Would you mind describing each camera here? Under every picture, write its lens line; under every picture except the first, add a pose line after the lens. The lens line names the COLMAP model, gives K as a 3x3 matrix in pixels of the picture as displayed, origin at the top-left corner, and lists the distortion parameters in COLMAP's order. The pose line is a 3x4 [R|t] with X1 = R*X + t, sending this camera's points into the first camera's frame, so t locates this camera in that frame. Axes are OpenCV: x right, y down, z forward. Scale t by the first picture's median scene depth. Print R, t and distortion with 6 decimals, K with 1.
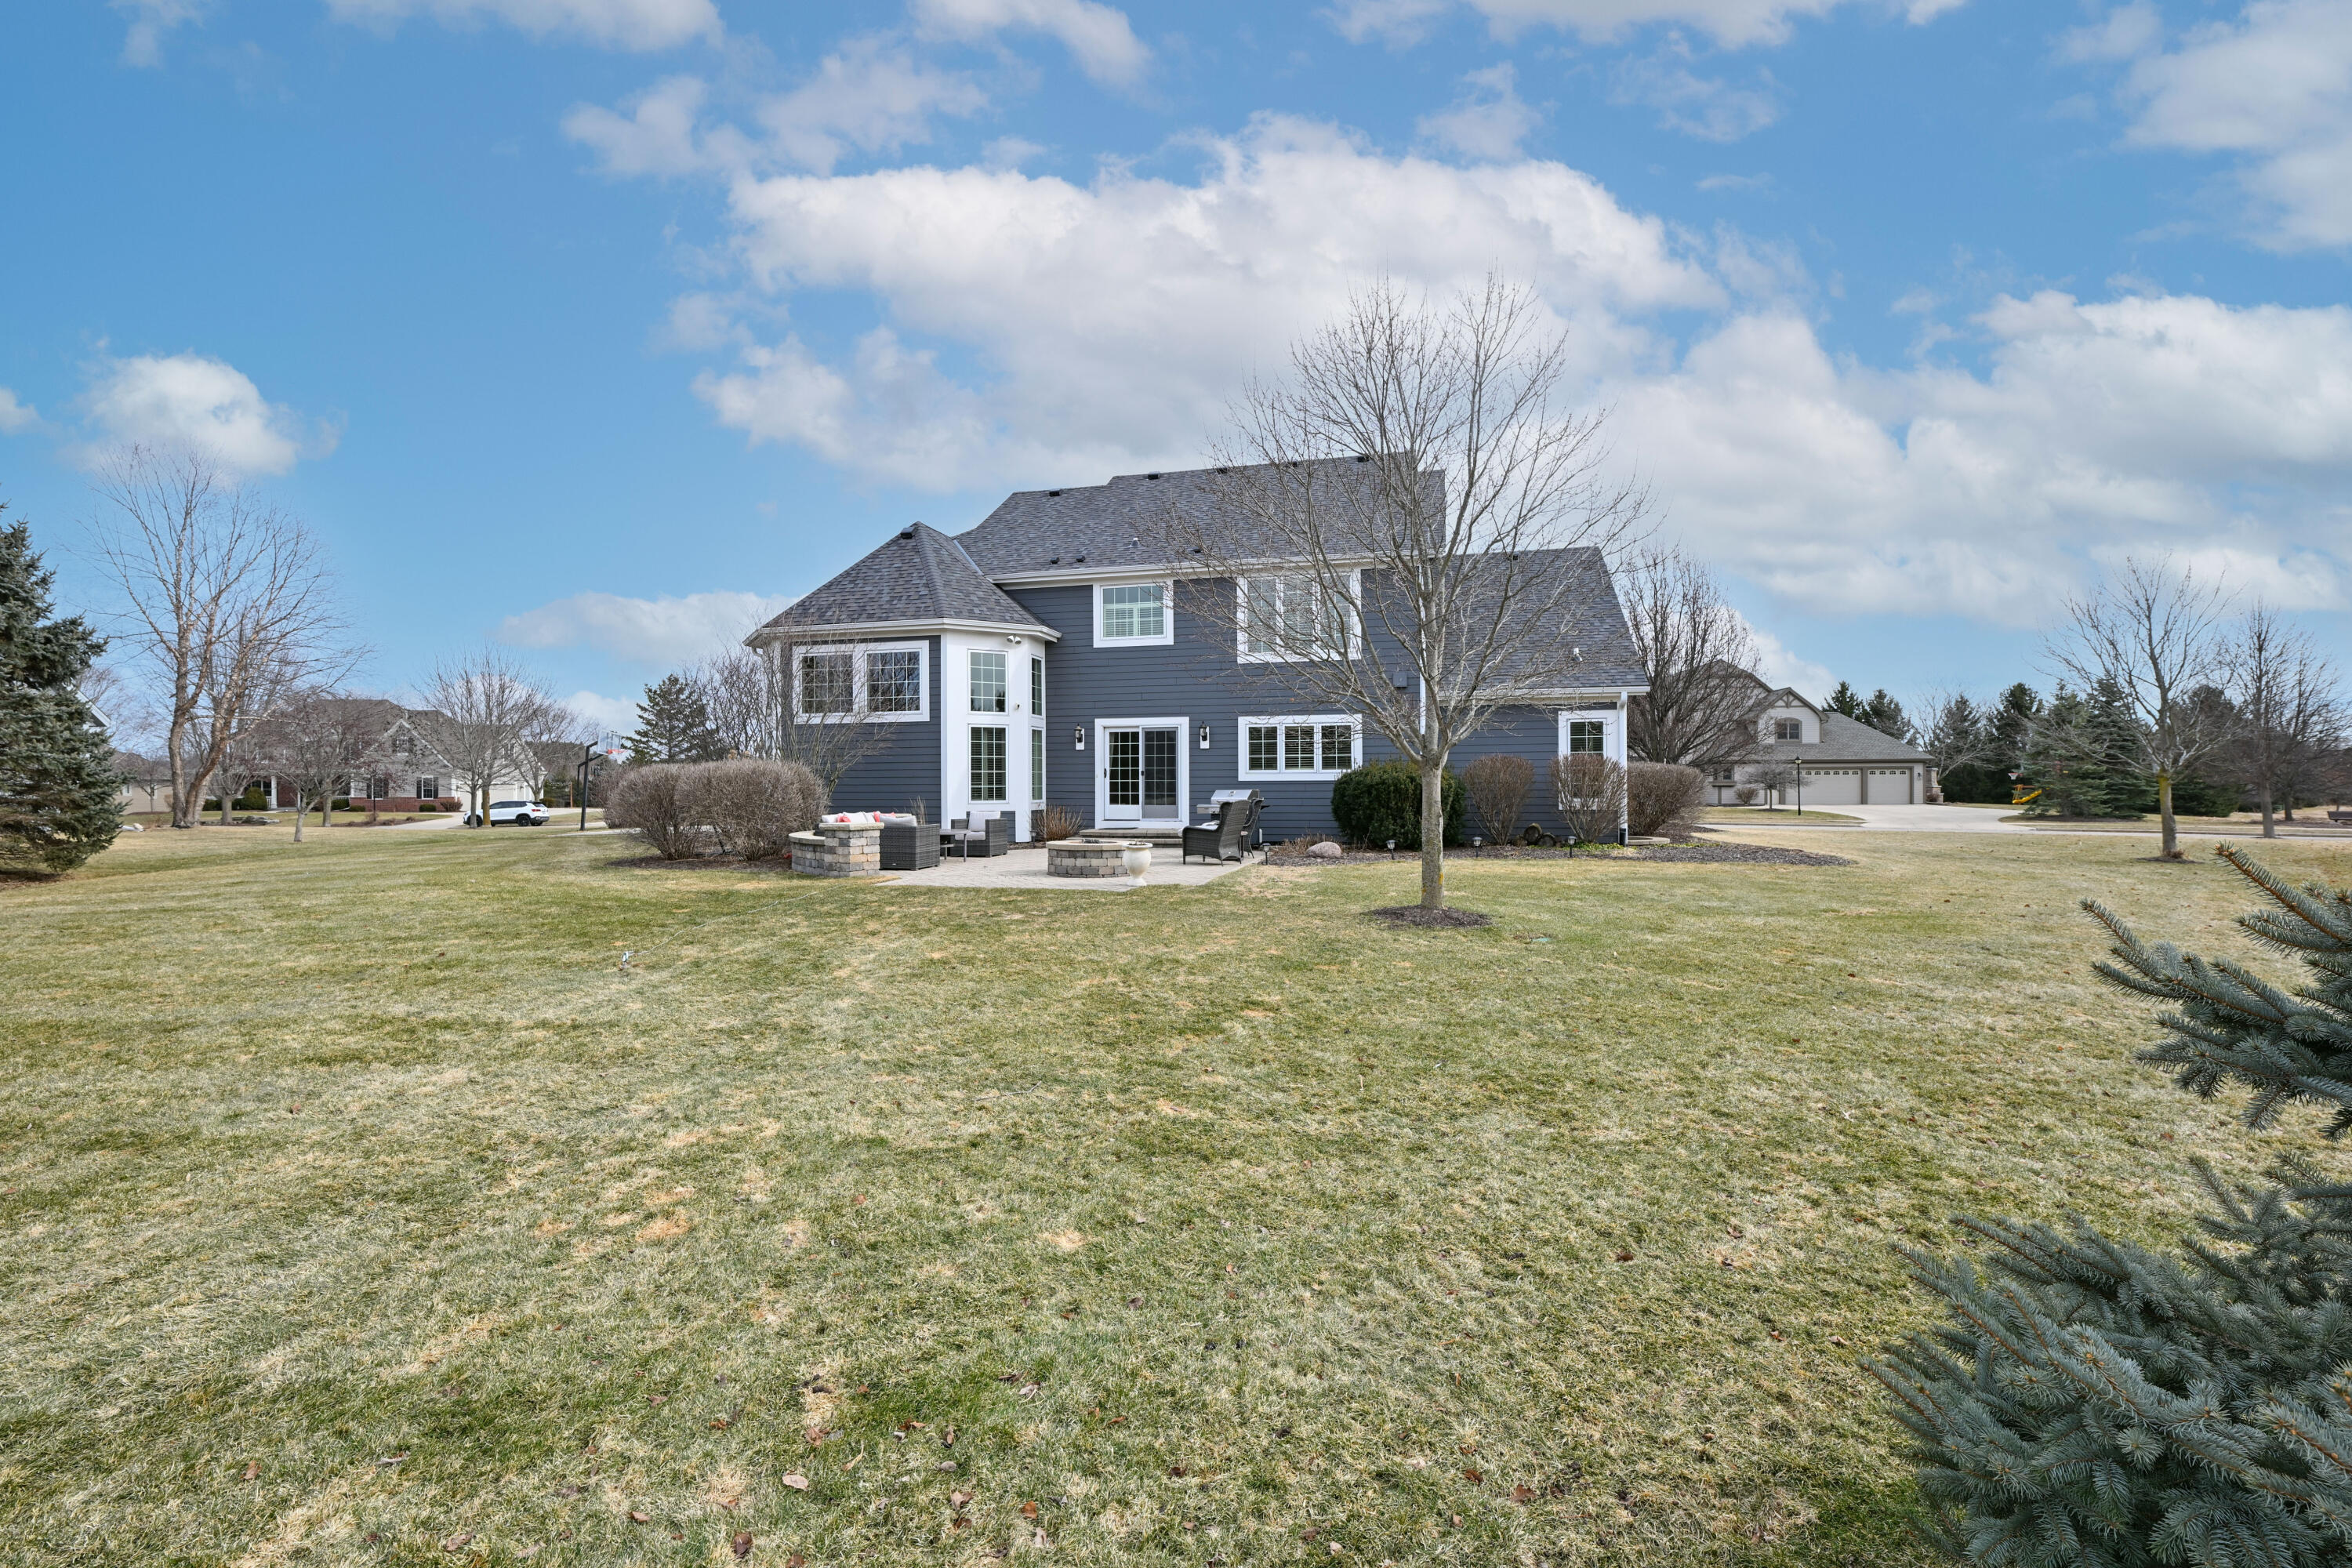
lens RADIAL K [[1022.3, 0, 1175.8], [0, 1022.3, 782.8], [0, 0, 1]] dist [-0.000874, 0.000059]
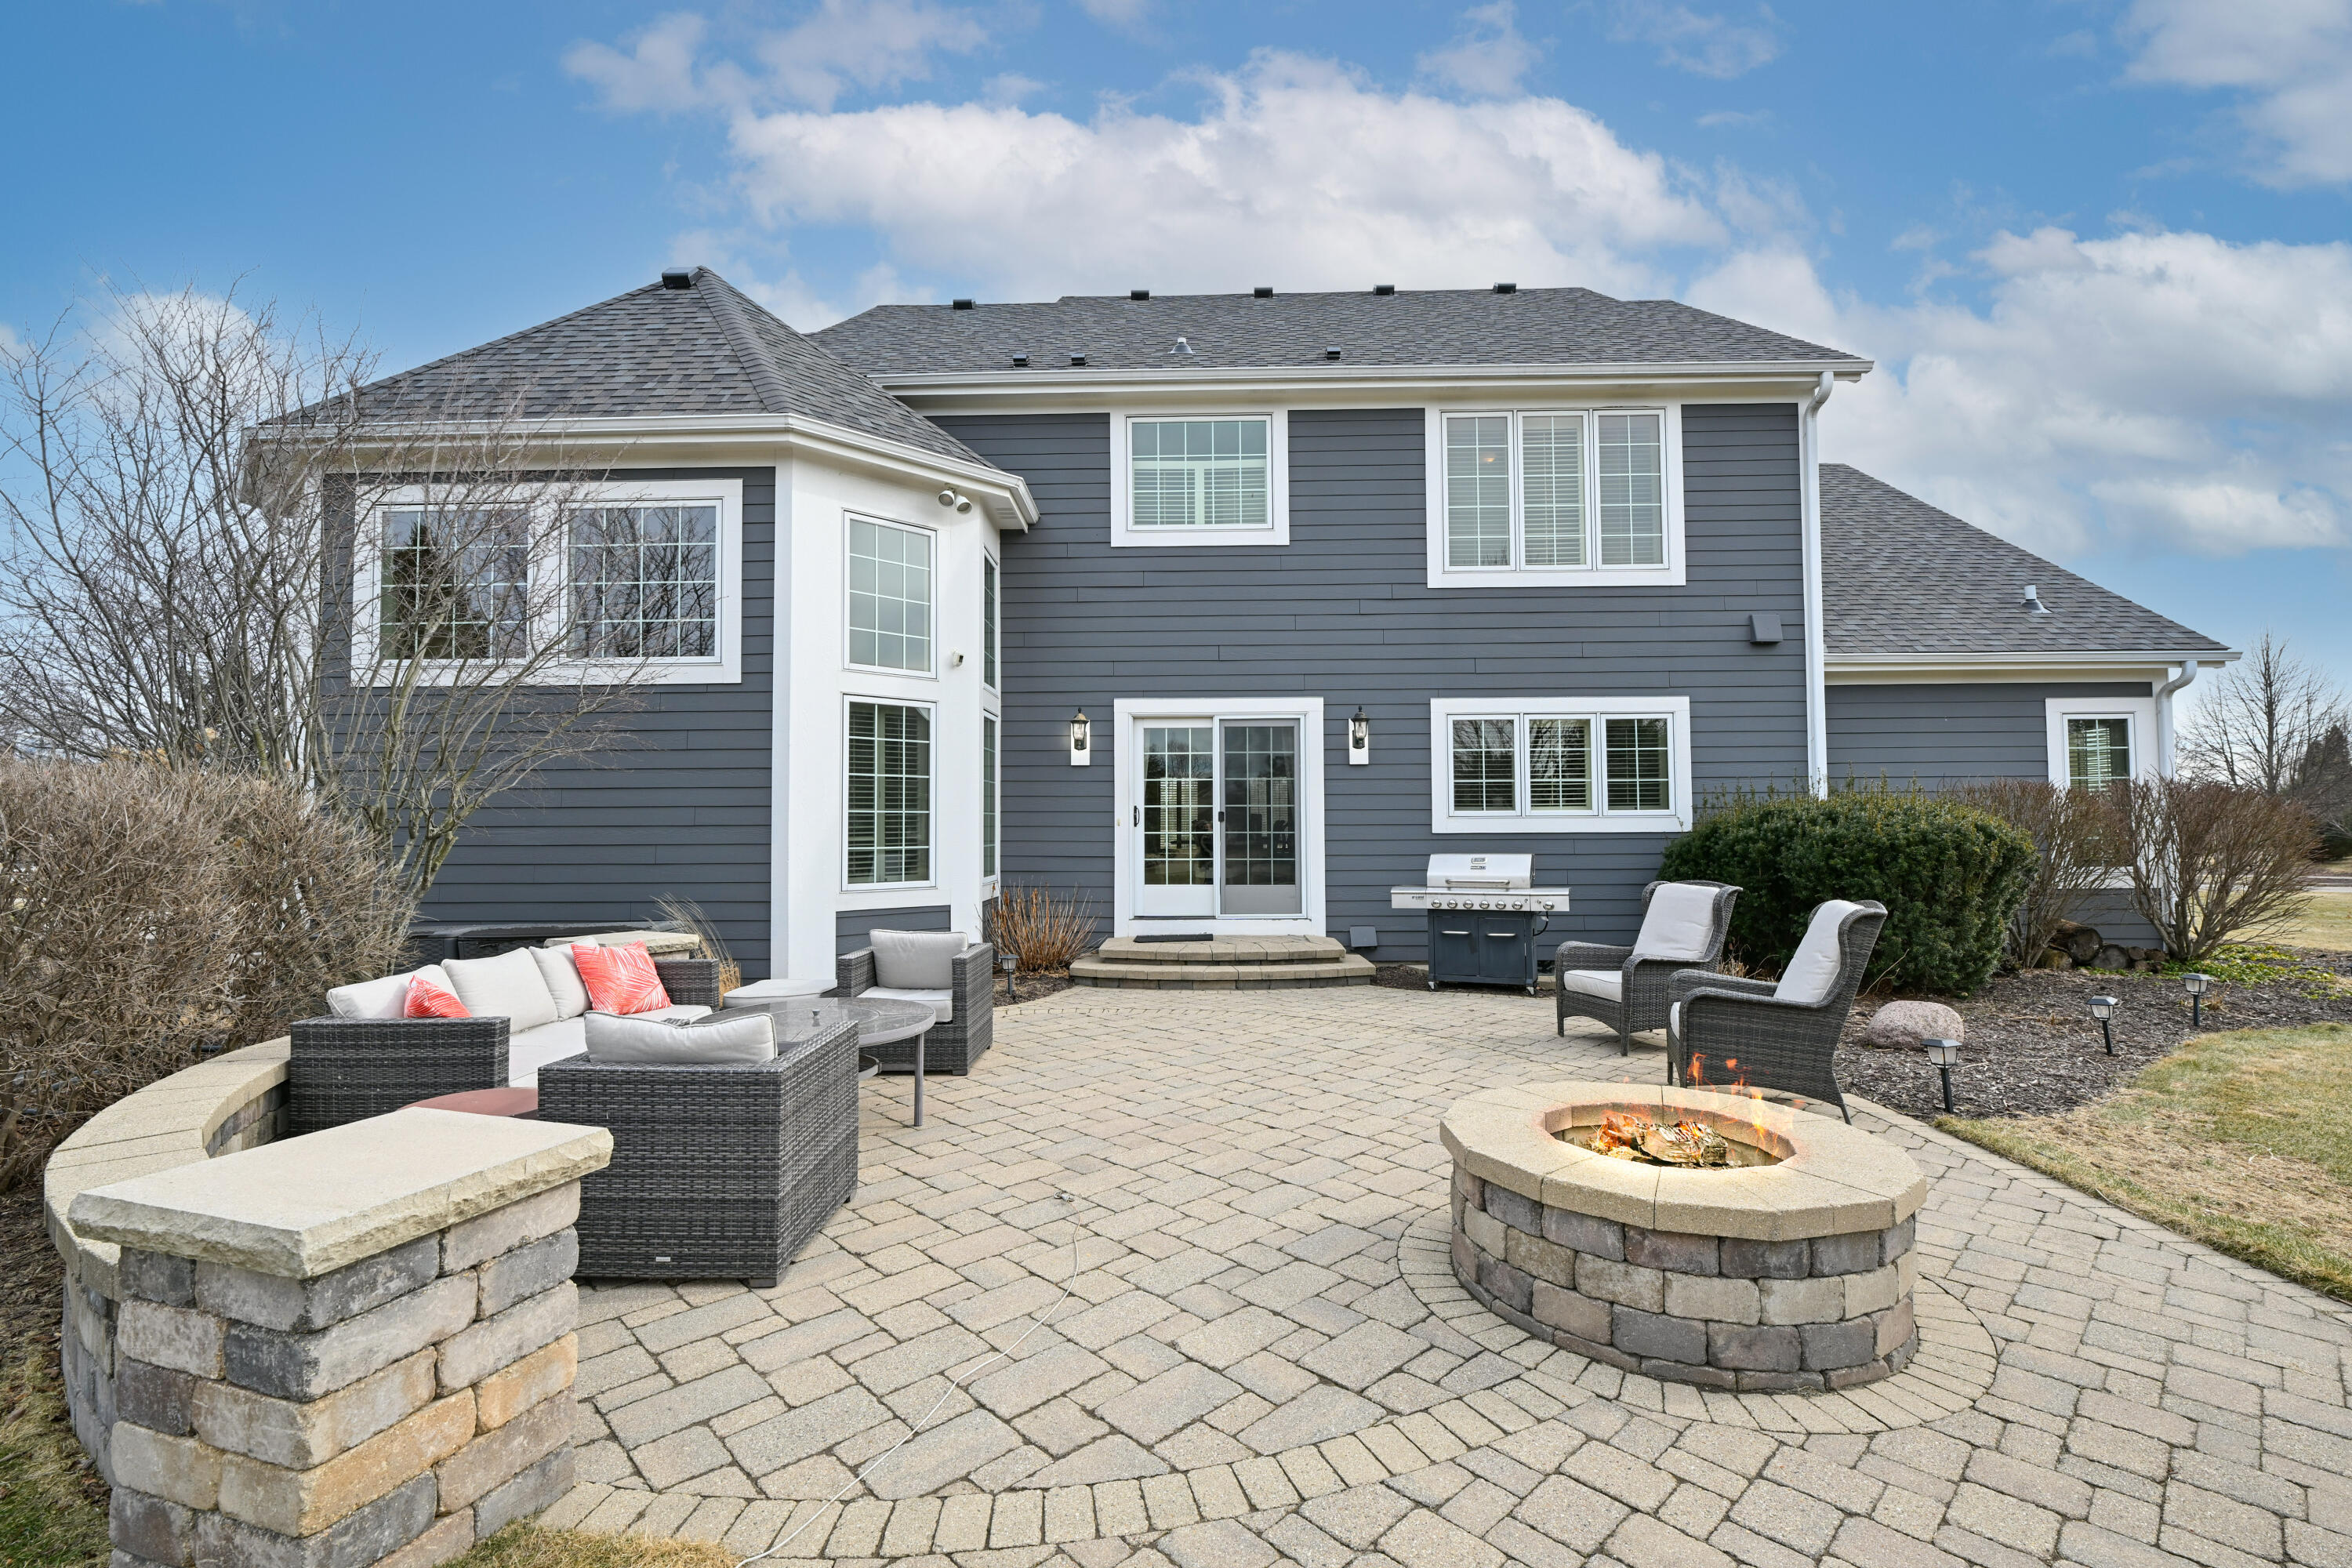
lens RADIAL K [[1022.3, 0, 1178.1], [0, 1022.3, 787.8], [0, 0, 1]] dist [-0.000874, 0.000059]
pose [[0.973566, 0.008233, 0.228257, -0.160611], [0.000472, 0.999276, -0.038056, -0.004751], [-0.228405, 0.037157, 0.972857, 0.559571]]
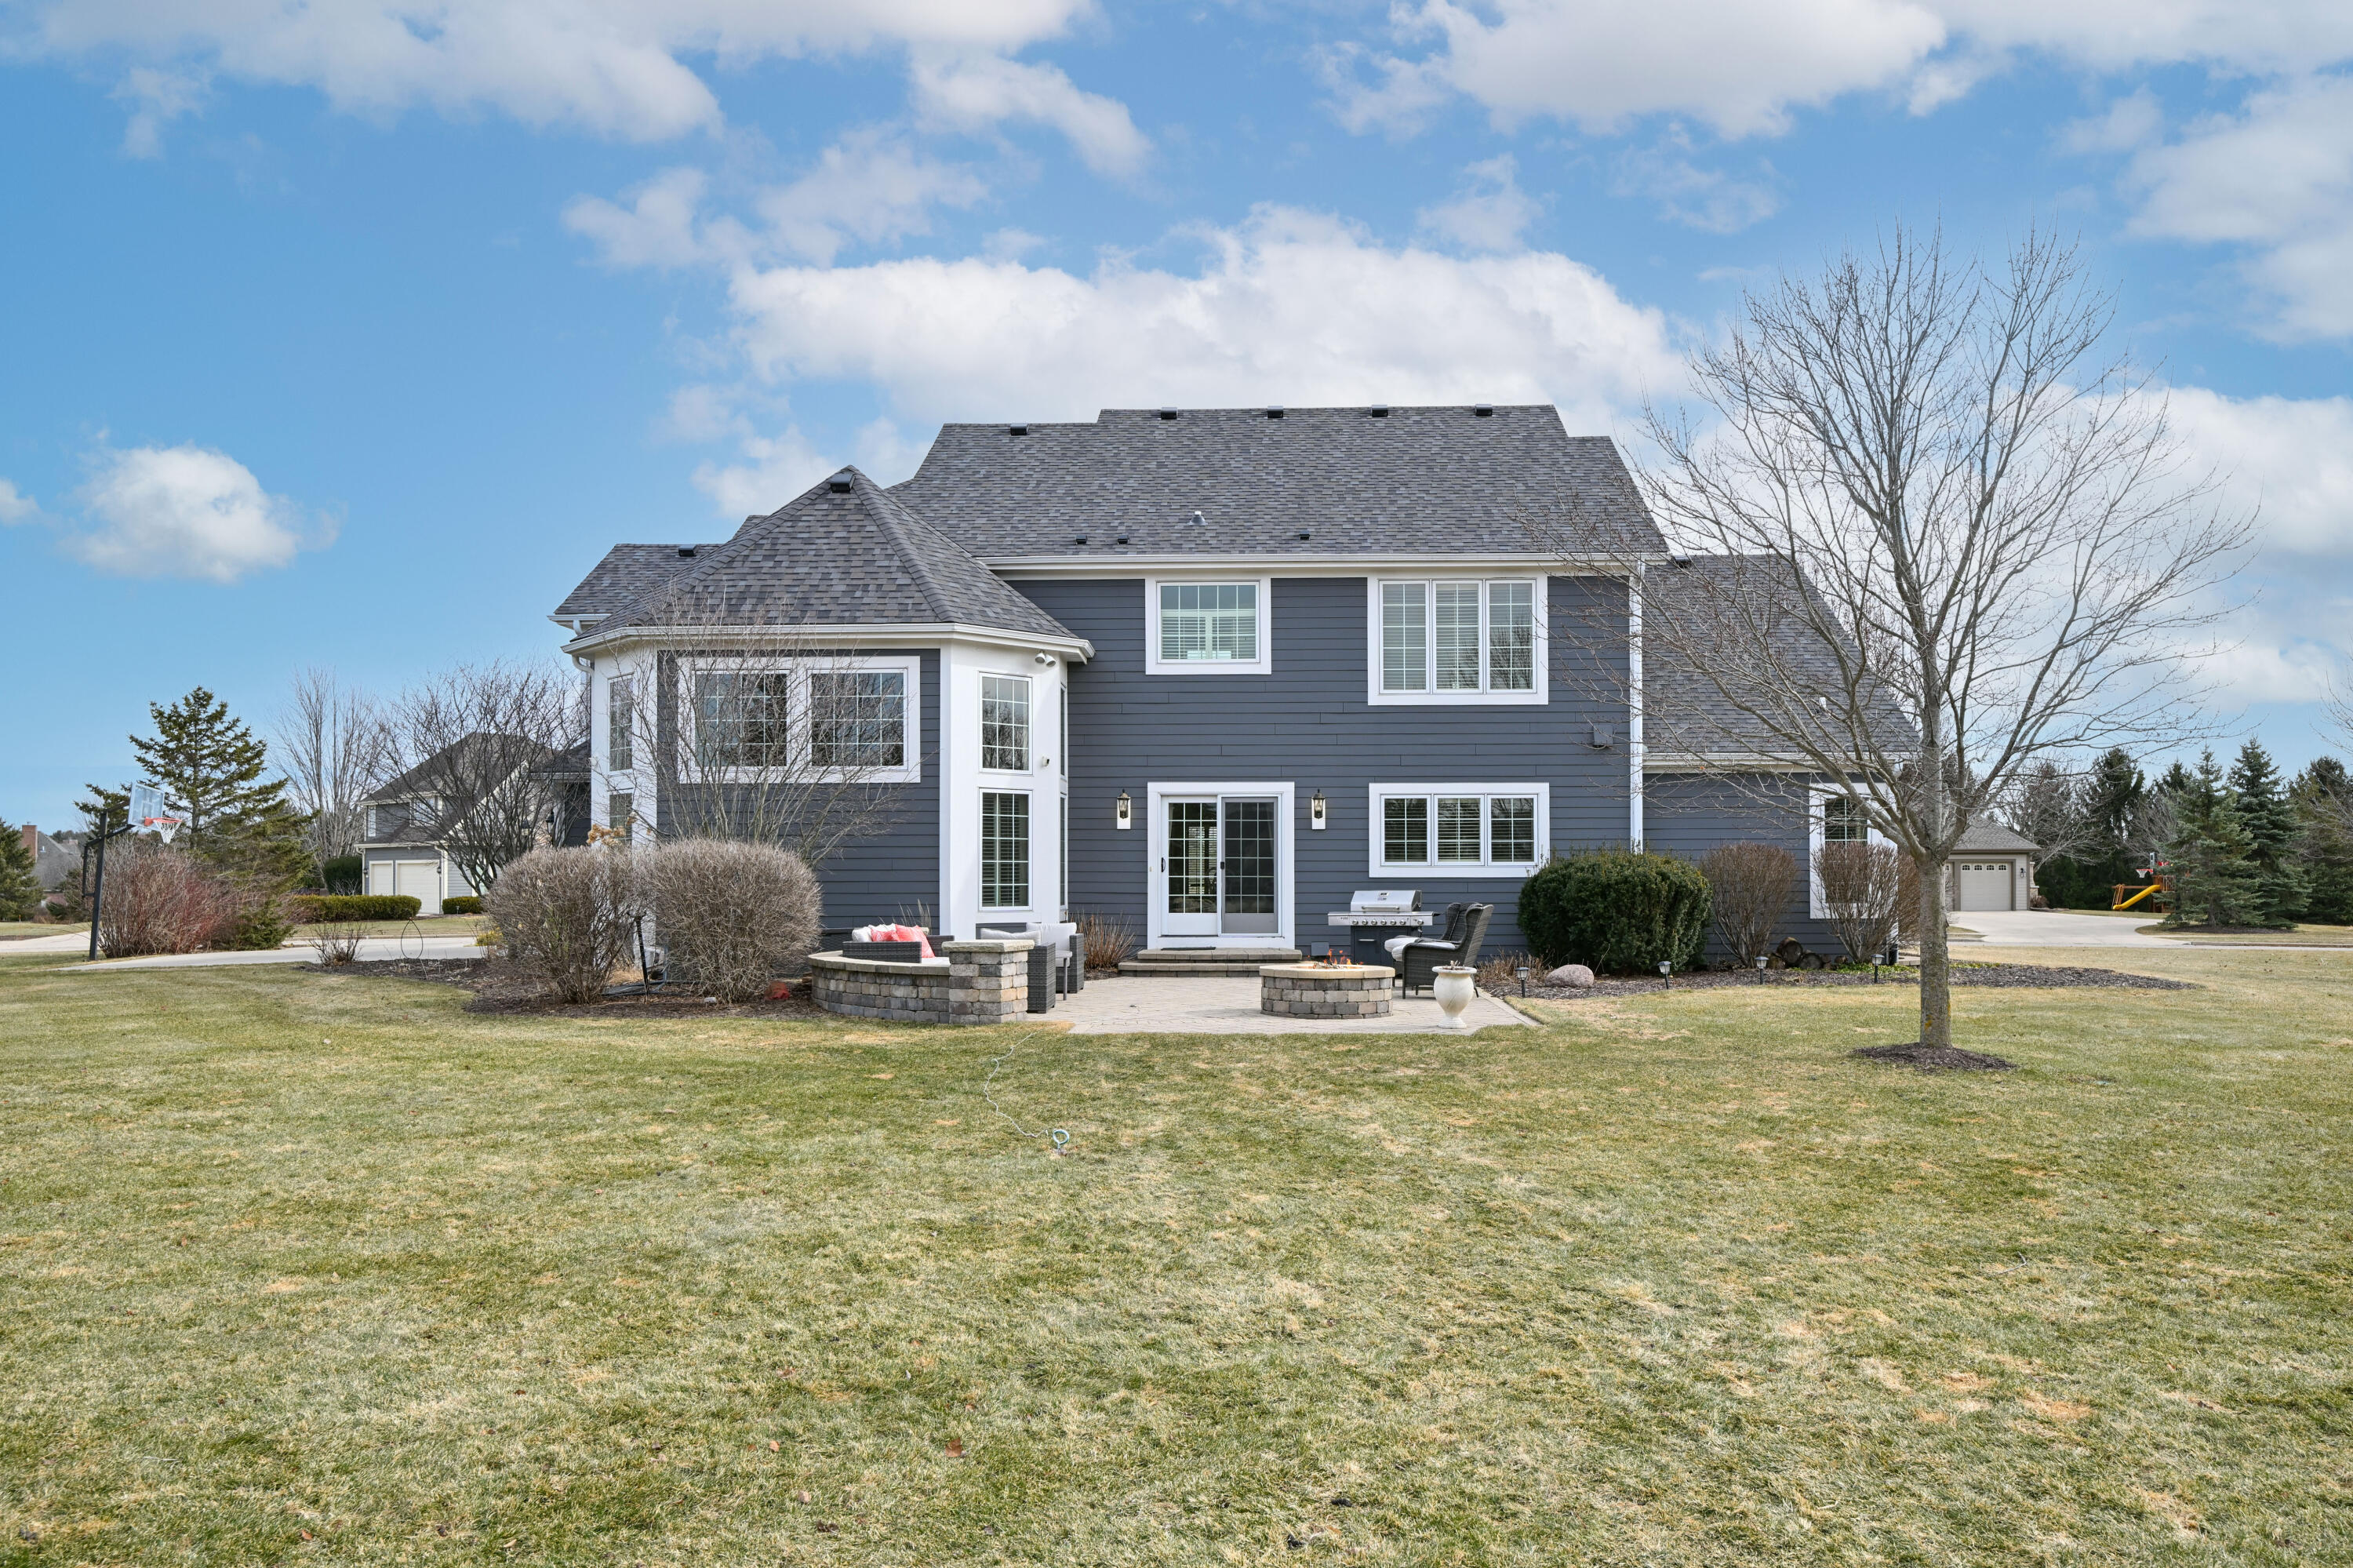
lens RADIAL K [[1625.6, 0, 1218.7], [0, 1625.6, 859.1], [0, 0, 1]] dist [-0.004036, -0.000663]
pose [[0.975093, 0.006092, 0.221711, -0.273773], [-0.003554, 0.999924, -0.011845, -0.000908], [-0.221766, 0.010762, 0.975041, -0.032194]]
